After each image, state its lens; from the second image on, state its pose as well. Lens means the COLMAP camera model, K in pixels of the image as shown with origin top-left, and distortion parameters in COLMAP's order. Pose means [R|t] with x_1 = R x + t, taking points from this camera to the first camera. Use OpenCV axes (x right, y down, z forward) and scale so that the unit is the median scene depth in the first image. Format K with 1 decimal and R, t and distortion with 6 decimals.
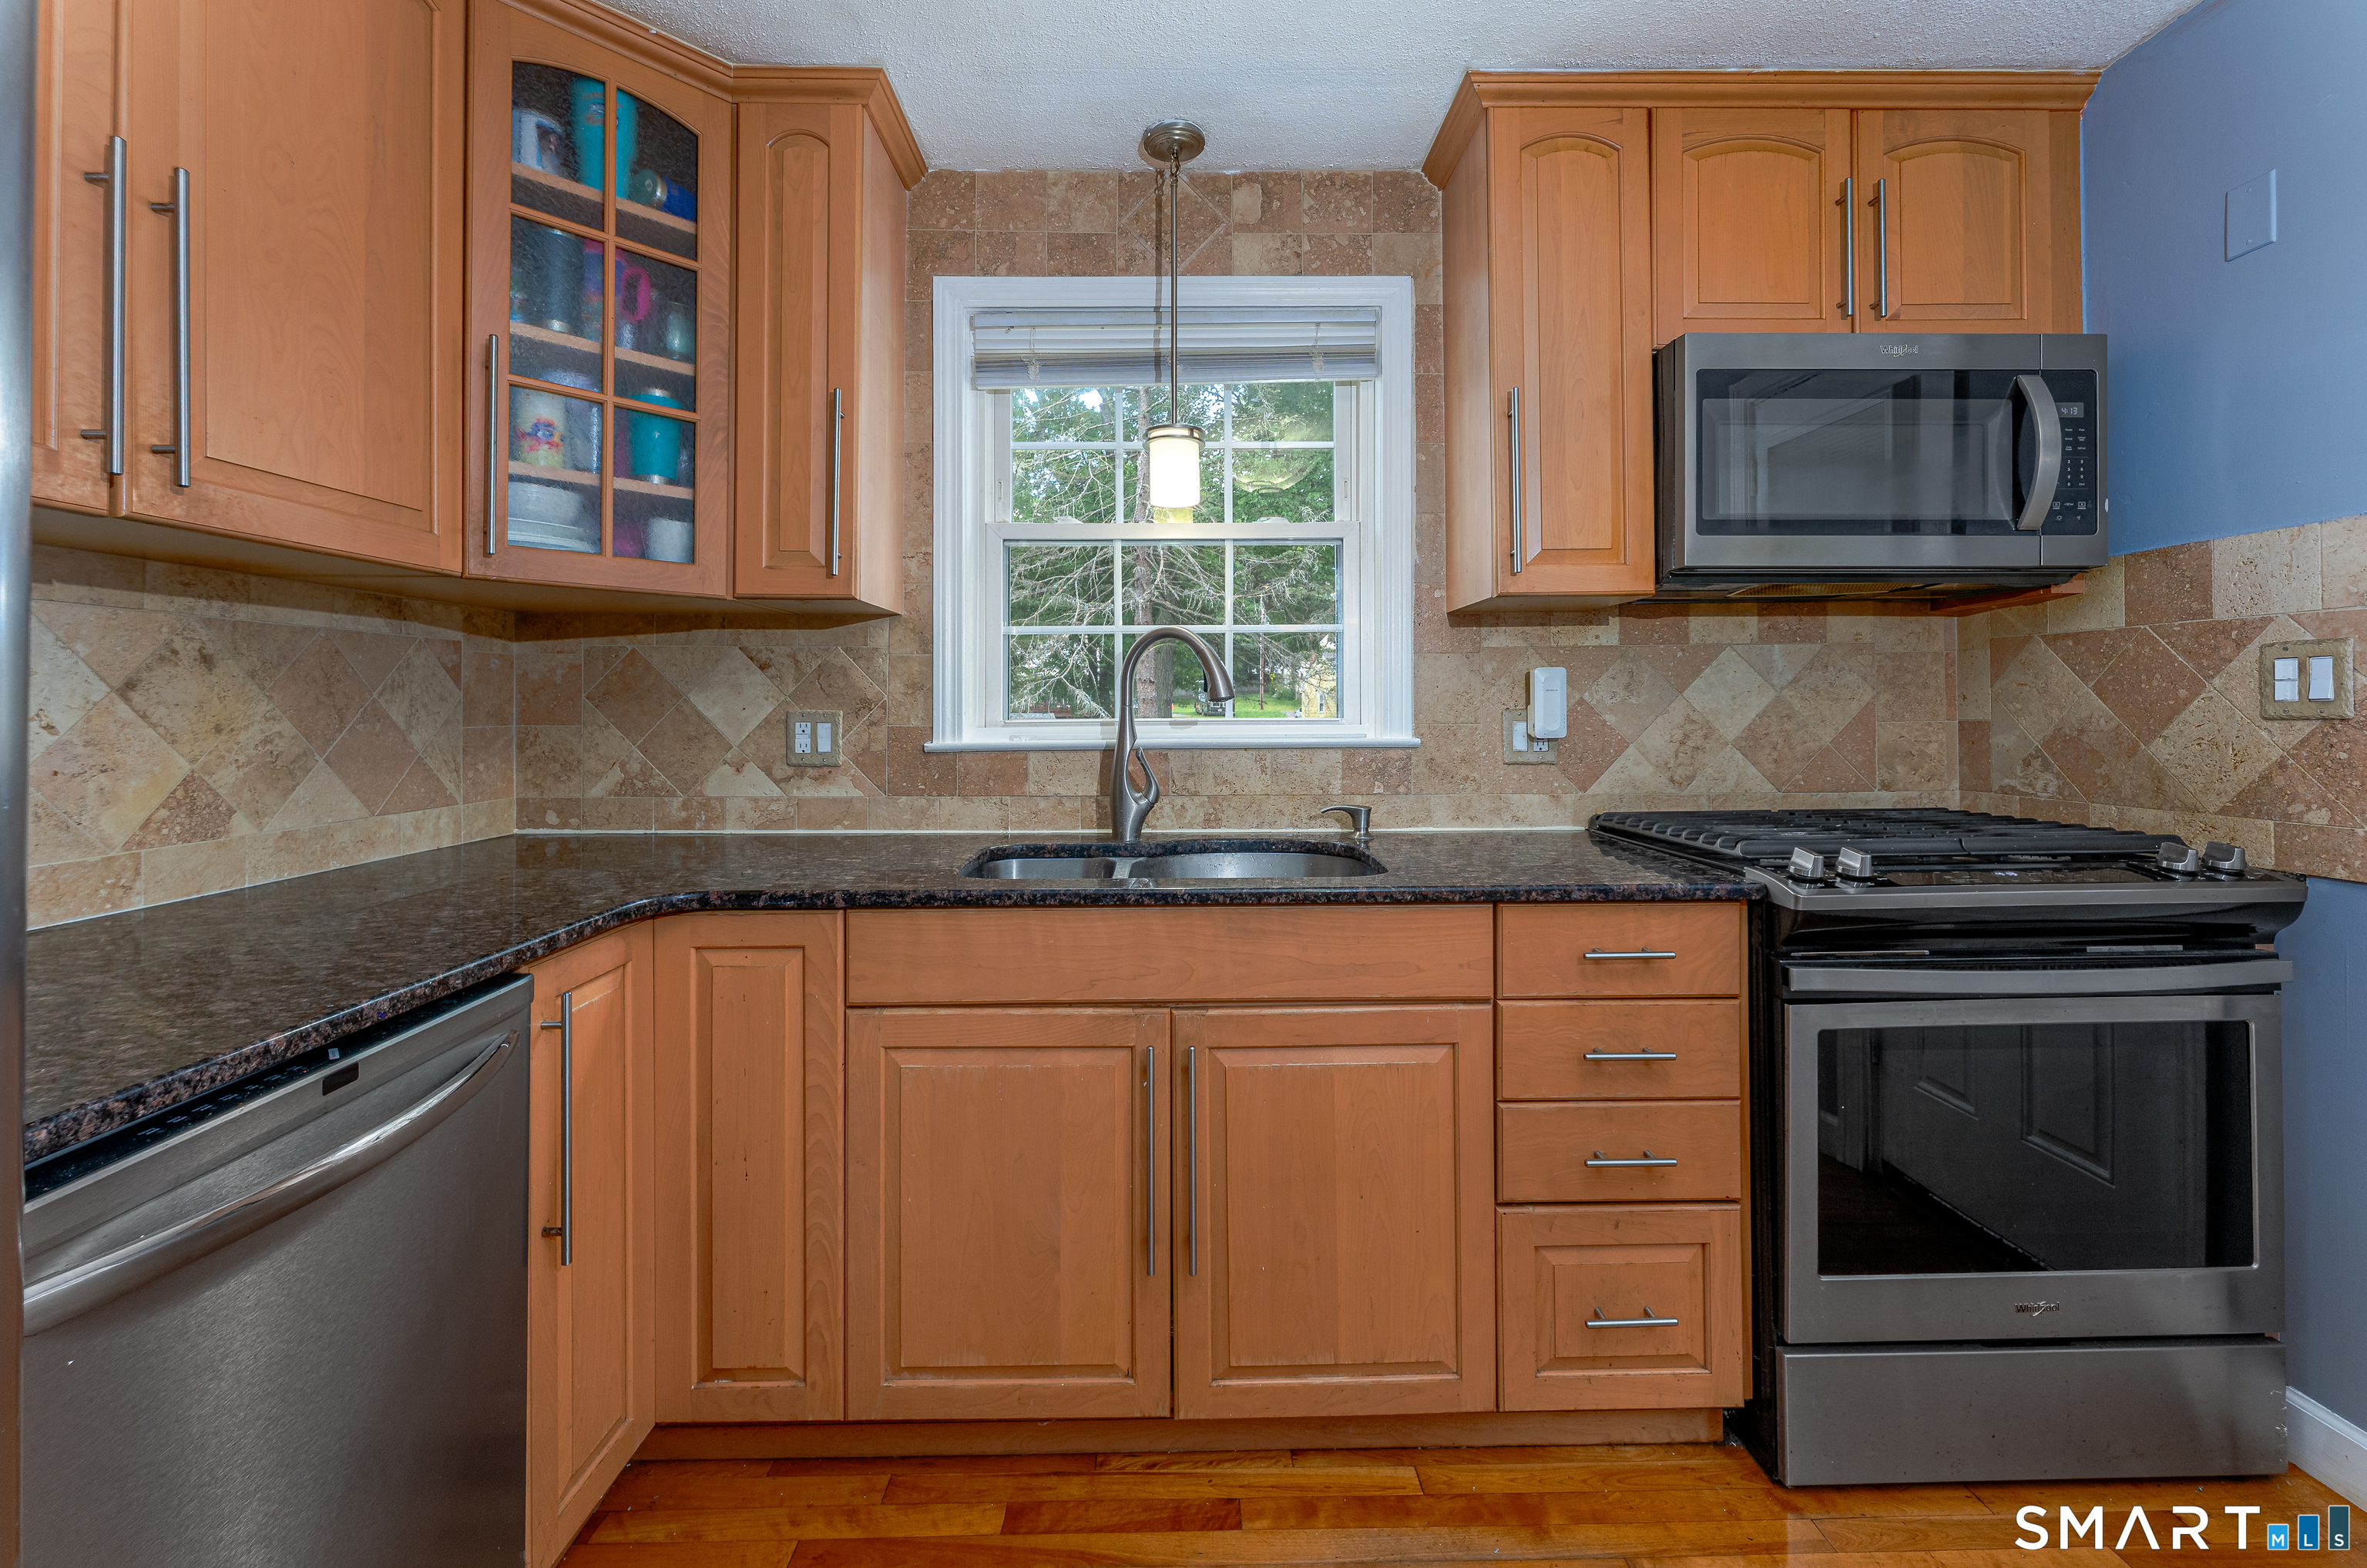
lens RADIAL K [[986.7, 0, 1184.4], [0, 986.7, 707.5], [0, 0, 1]] dist [0.002476, -0.000102]
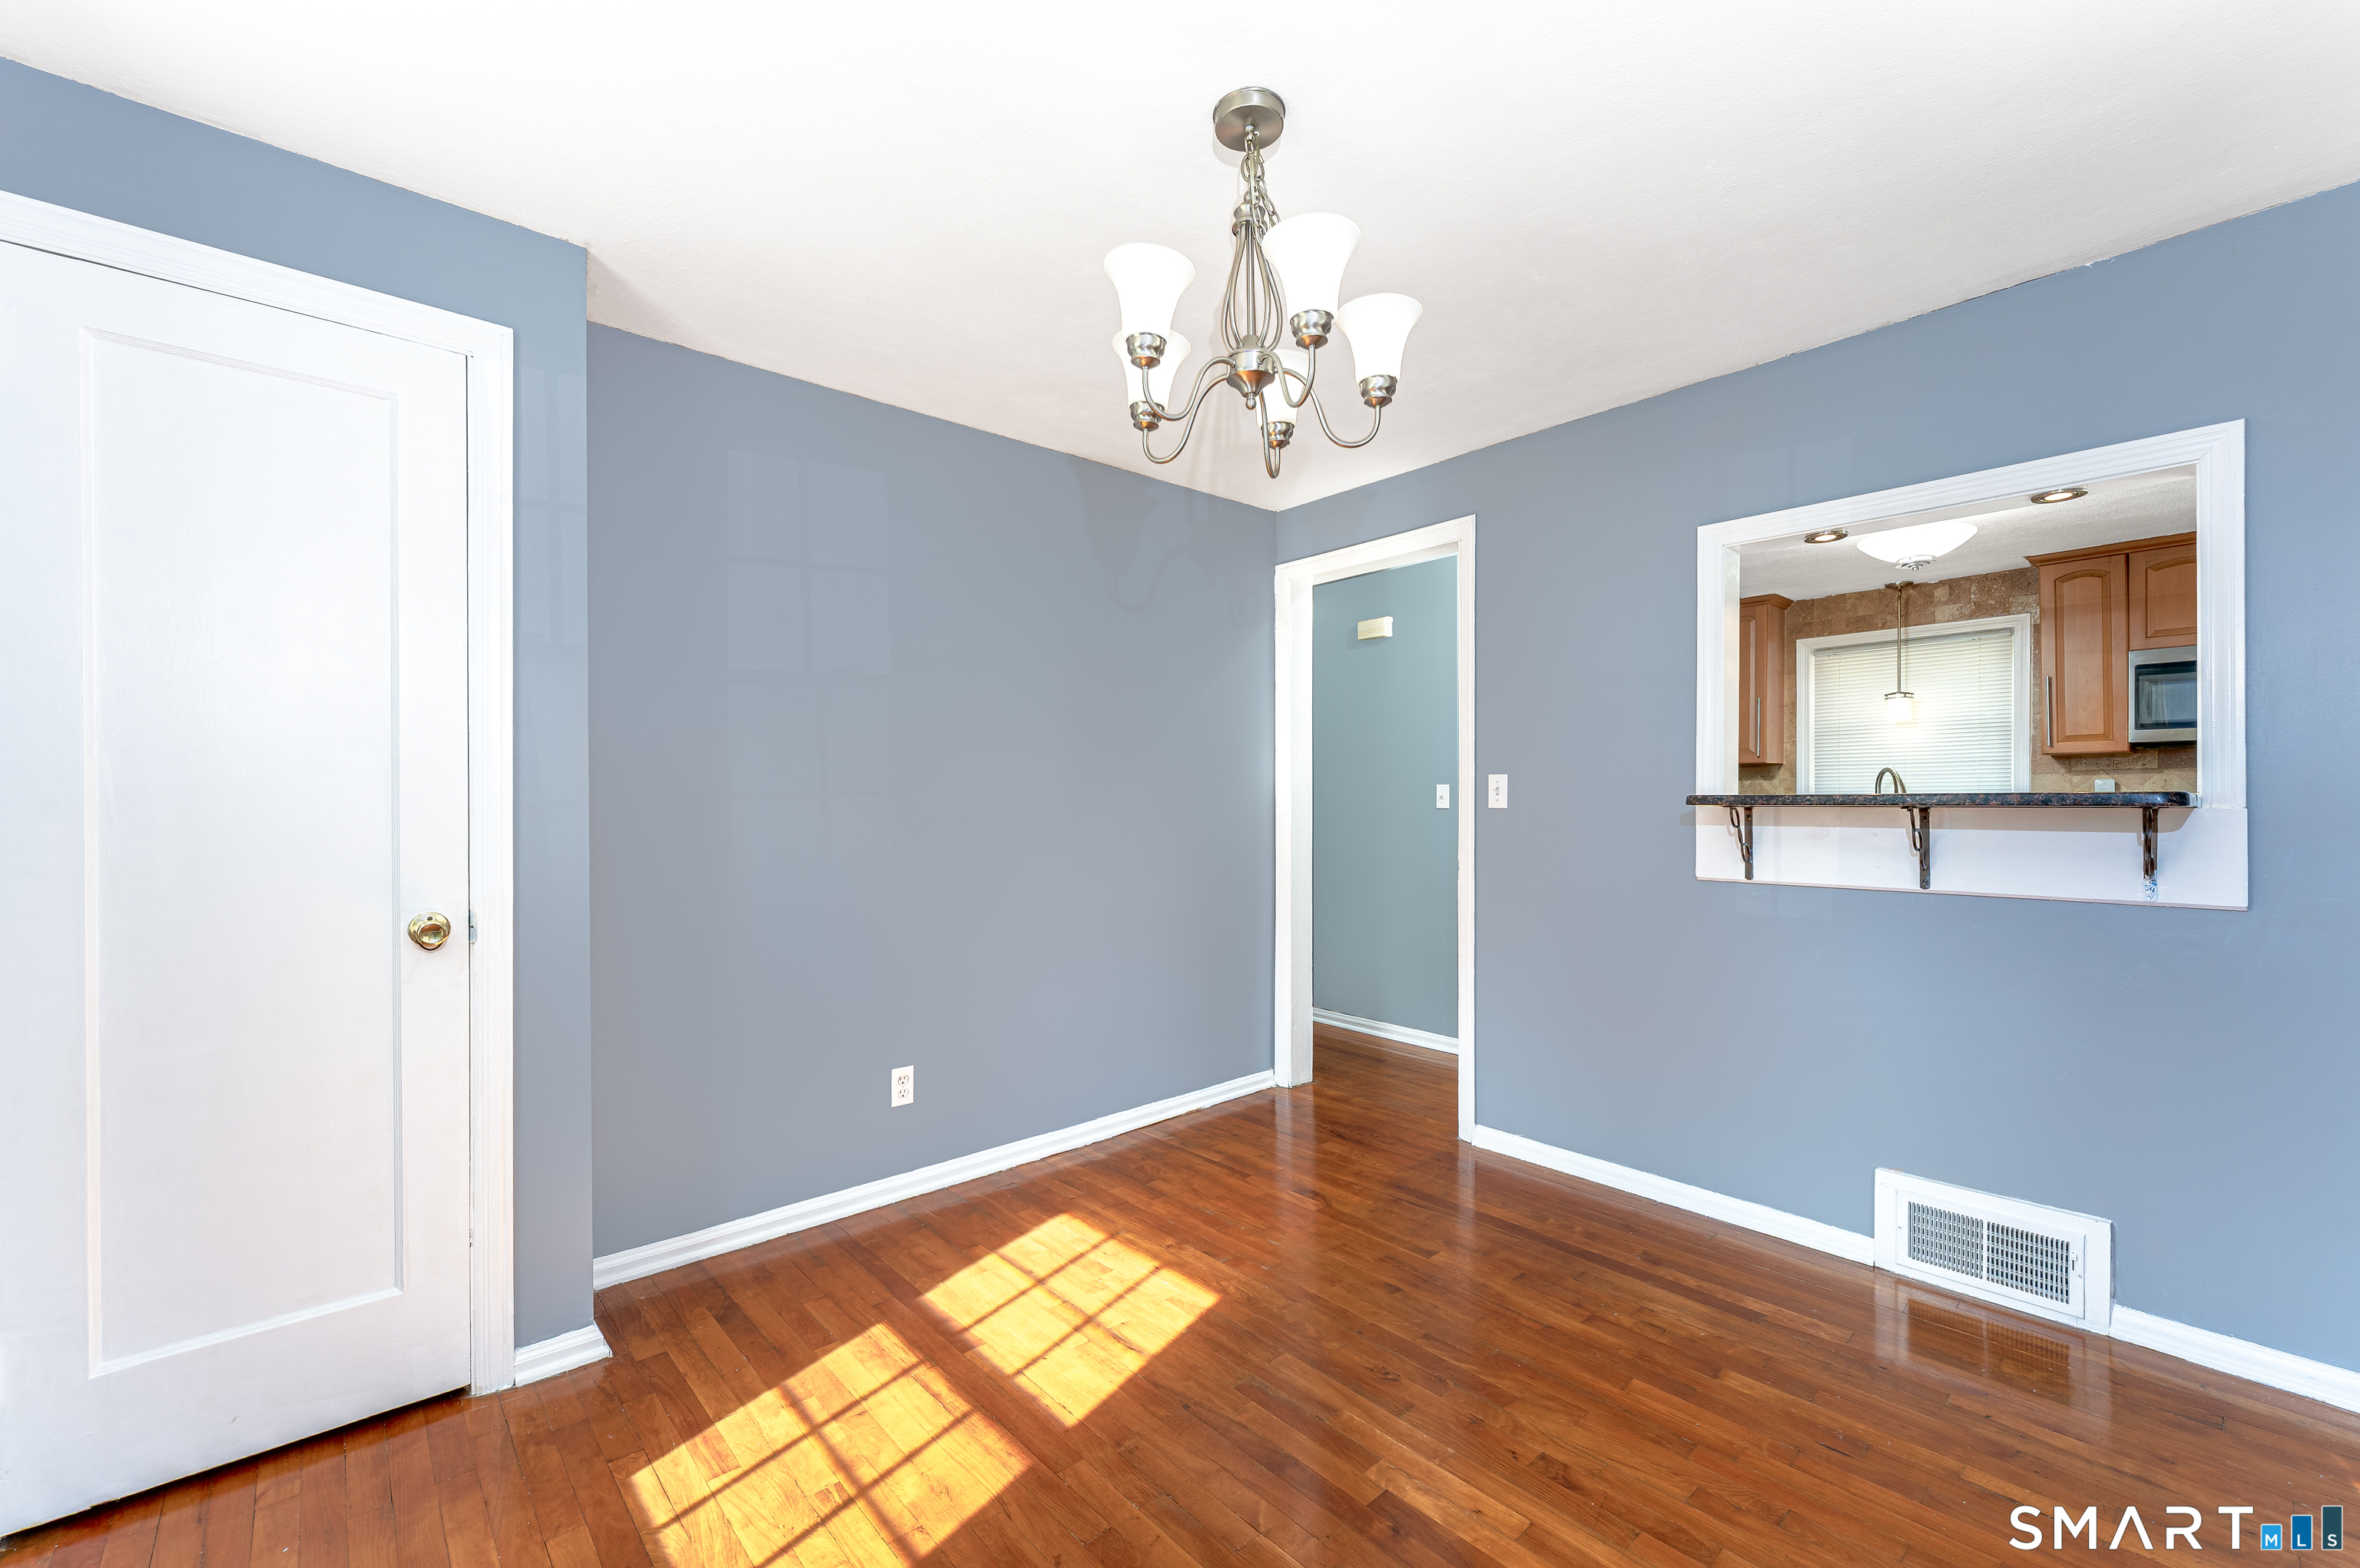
lens RADIAL K [[983.6, 0, 1173.8], [0, 983.6, 814.3], [0, 0, 1]] dist [-0.000097, -0.000027]
pose [[0.657164, 0.010938, -0.753669, 0.746237], [0.004910, 0.999811, 0.018791, -0.015811], [0.753732, -0.016049, 0.656986, -2.332745]]
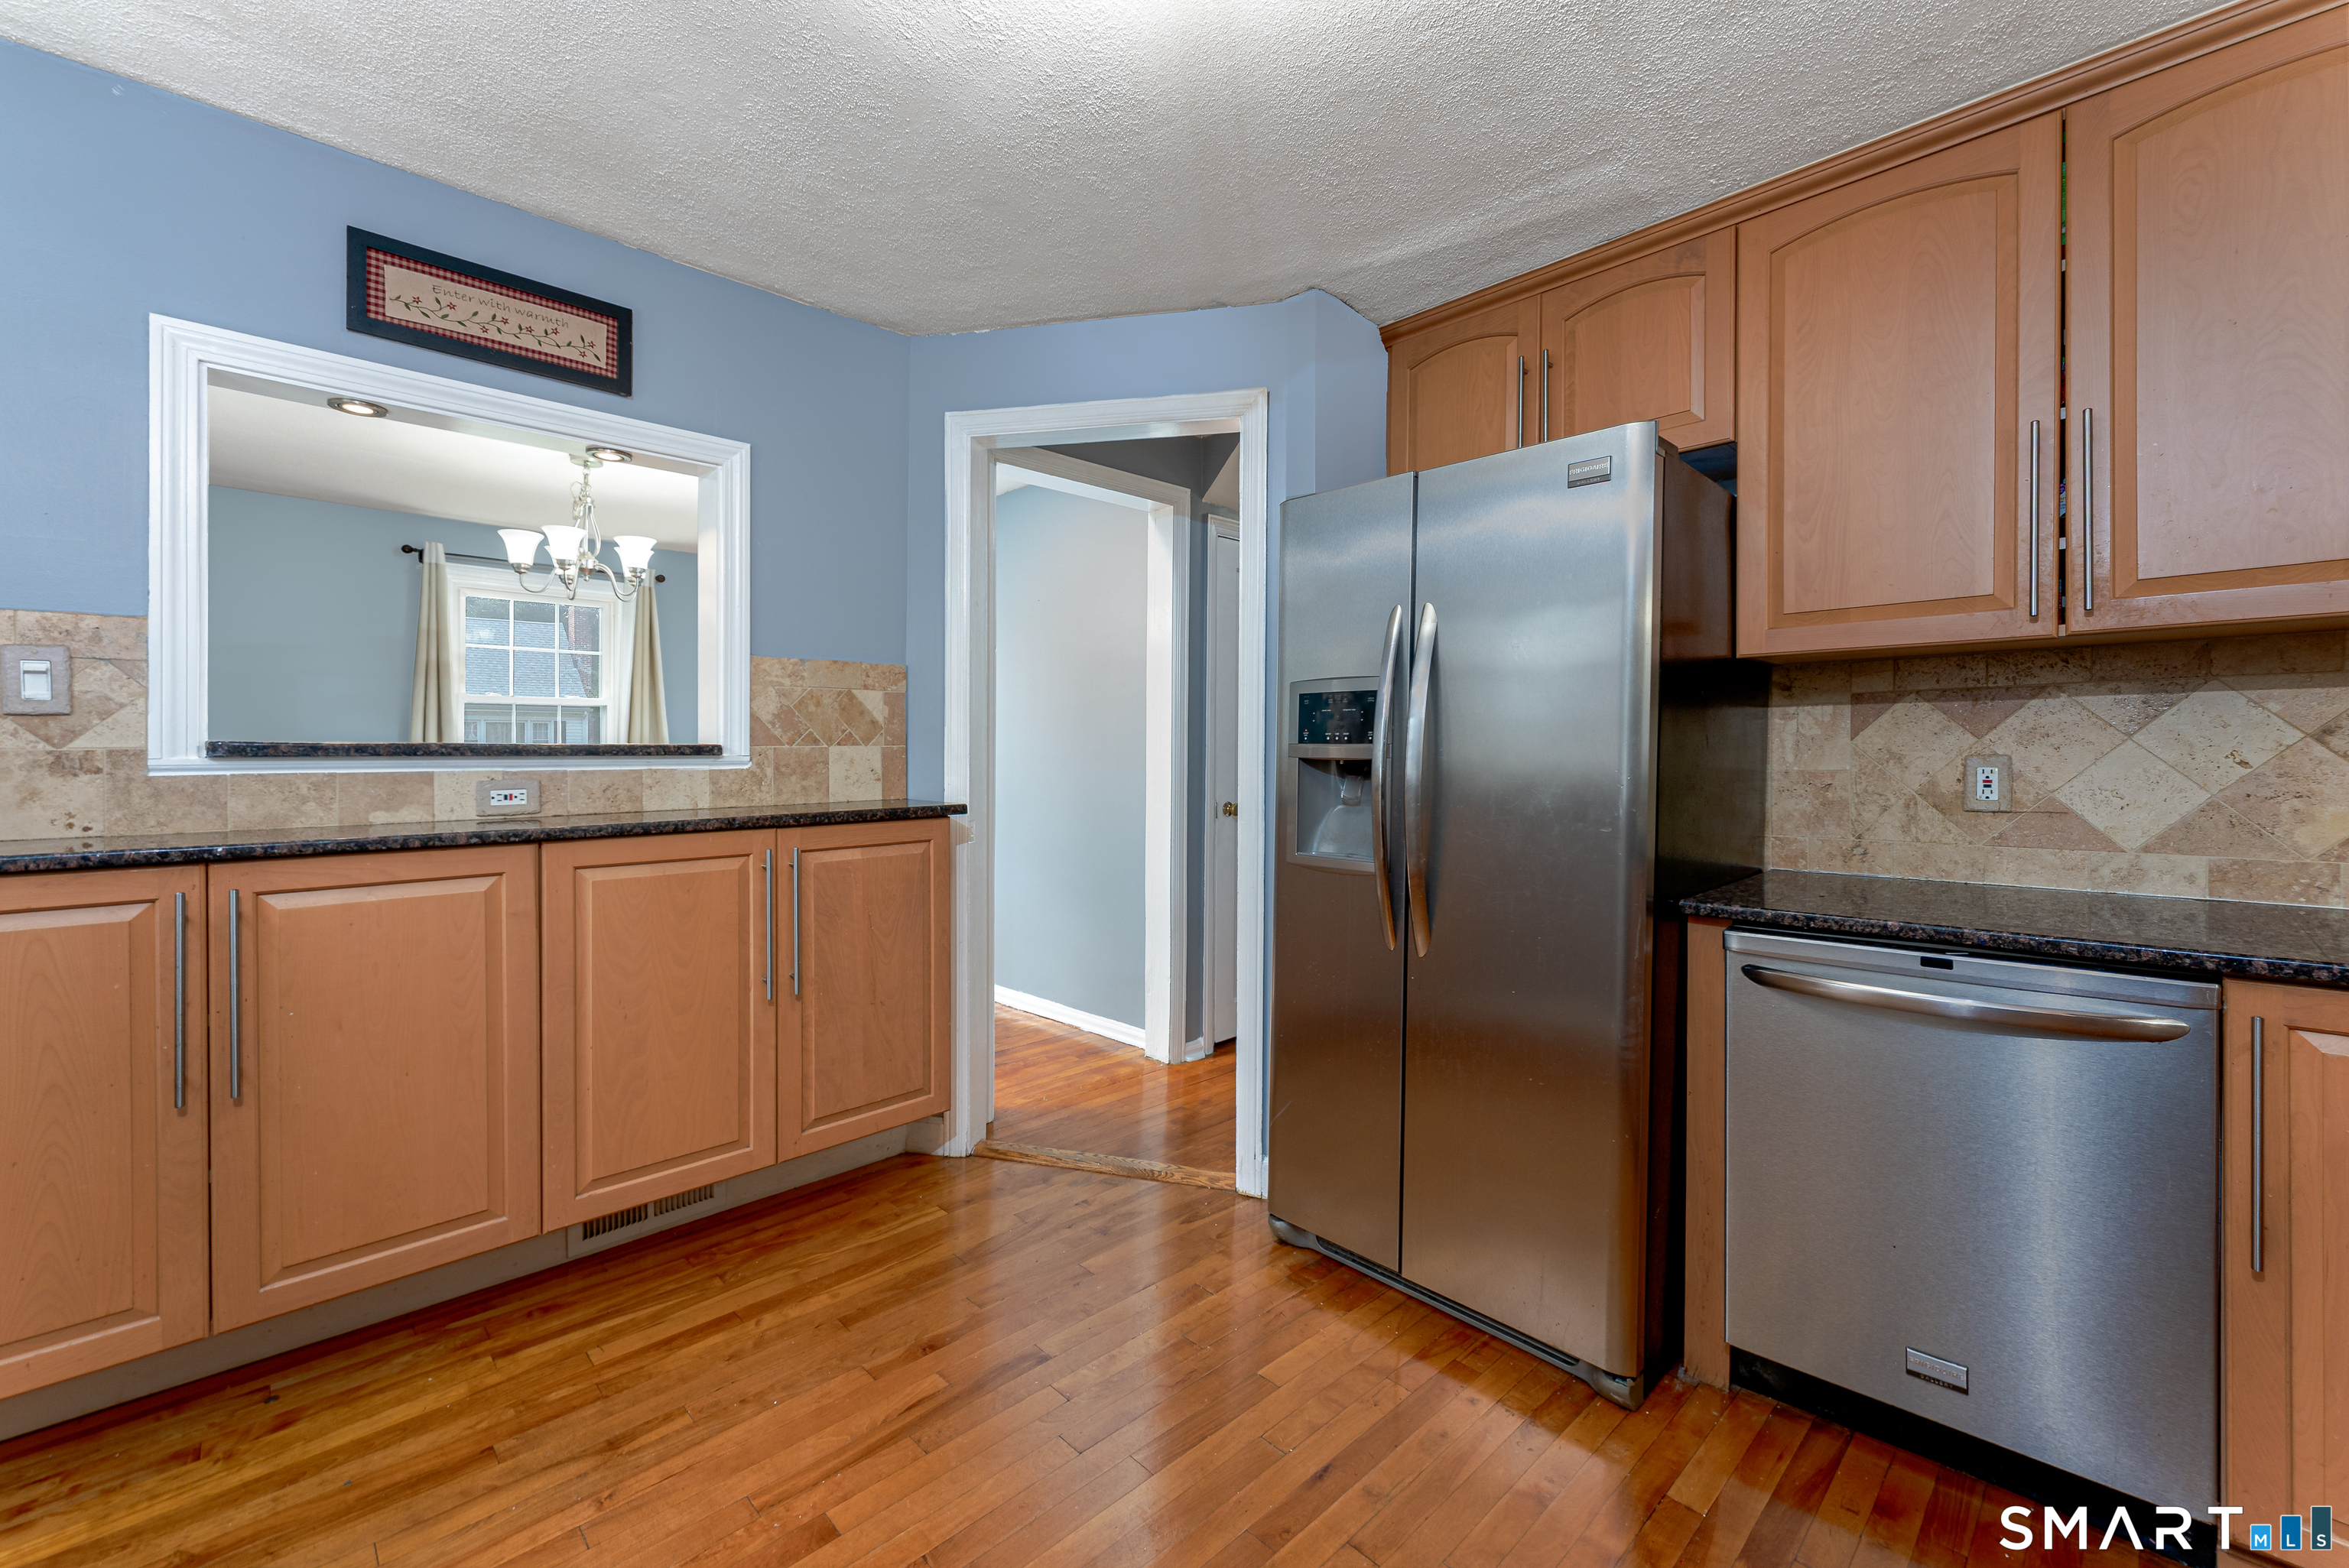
lens RADIAL K [[961.2, 0, 1174.5], [0, 961.2, 784.0], [0, 0, 1]] dist [-0.000370, -0.000110]
pose [[-0.726491, 0.024037, -0.686756, 0.603354], [0.004544, 0.999534, 0.030177, 0.000861], [0.687161, 0.018802, -0.726261, 0.613042]]
